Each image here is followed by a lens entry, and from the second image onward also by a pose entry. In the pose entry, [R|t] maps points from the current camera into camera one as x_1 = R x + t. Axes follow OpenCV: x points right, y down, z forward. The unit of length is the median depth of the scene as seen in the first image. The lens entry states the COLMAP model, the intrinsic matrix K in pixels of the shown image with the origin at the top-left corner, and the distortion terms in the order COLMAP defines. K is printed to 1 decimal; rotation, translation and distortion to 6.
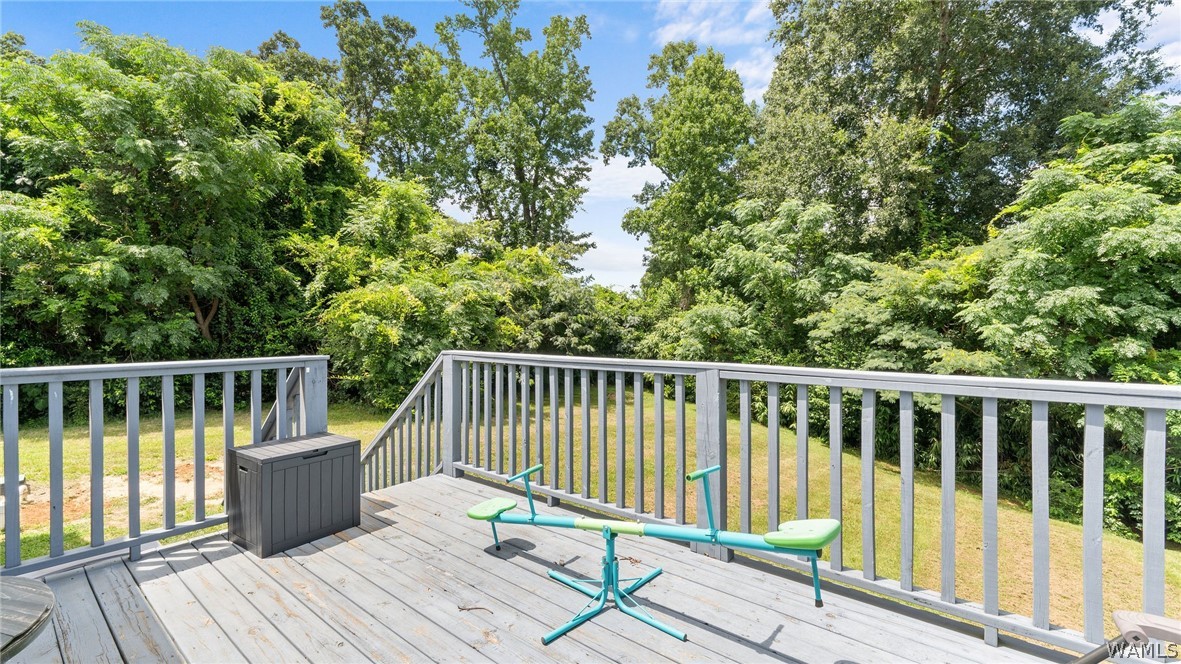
lens RADIAL K [[494.8, 0, 590.5], [0, 494.8, 332.0], [0, 0, 1]] dist [0.000601, 0.000037]
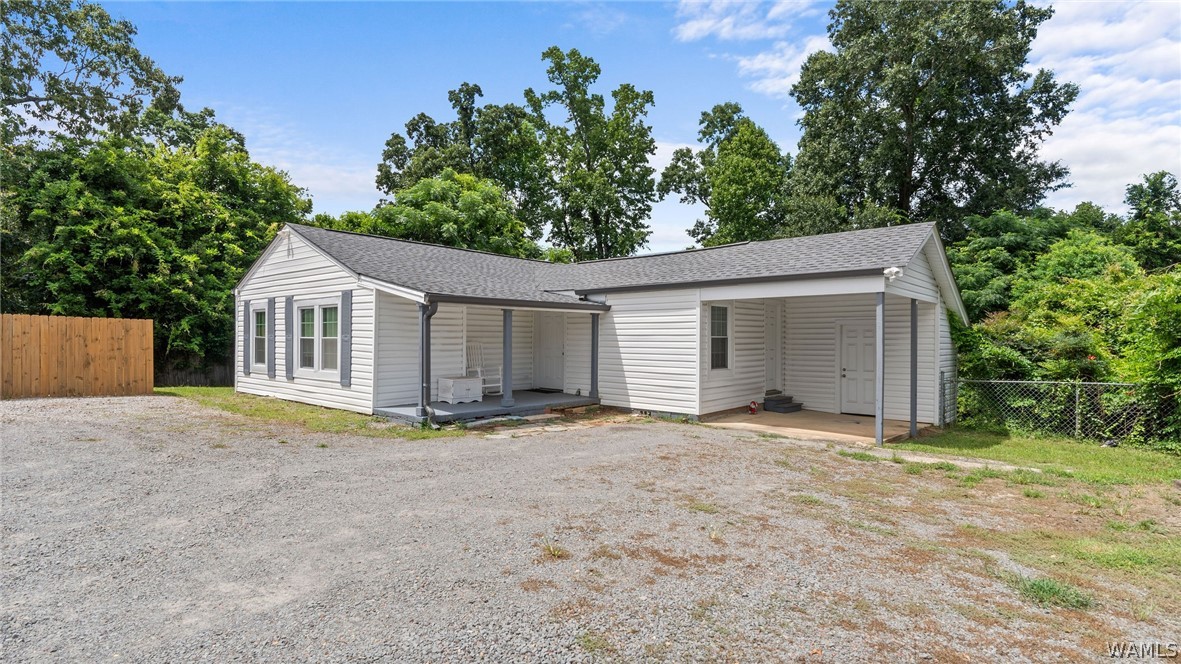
lens RADIAL K [[589.1, 0, 587.8], [0, 589.1, 340.4], [0, 0, 1]] dist [-0.000957, -0.001166]
pose [[0.999506, 0.009101, -0.030077, -0.111173], [-0.009373, 0.999916, -0.008898, 0.004354], [0.029993, 0.009175, 0.999508, -0.444889]]
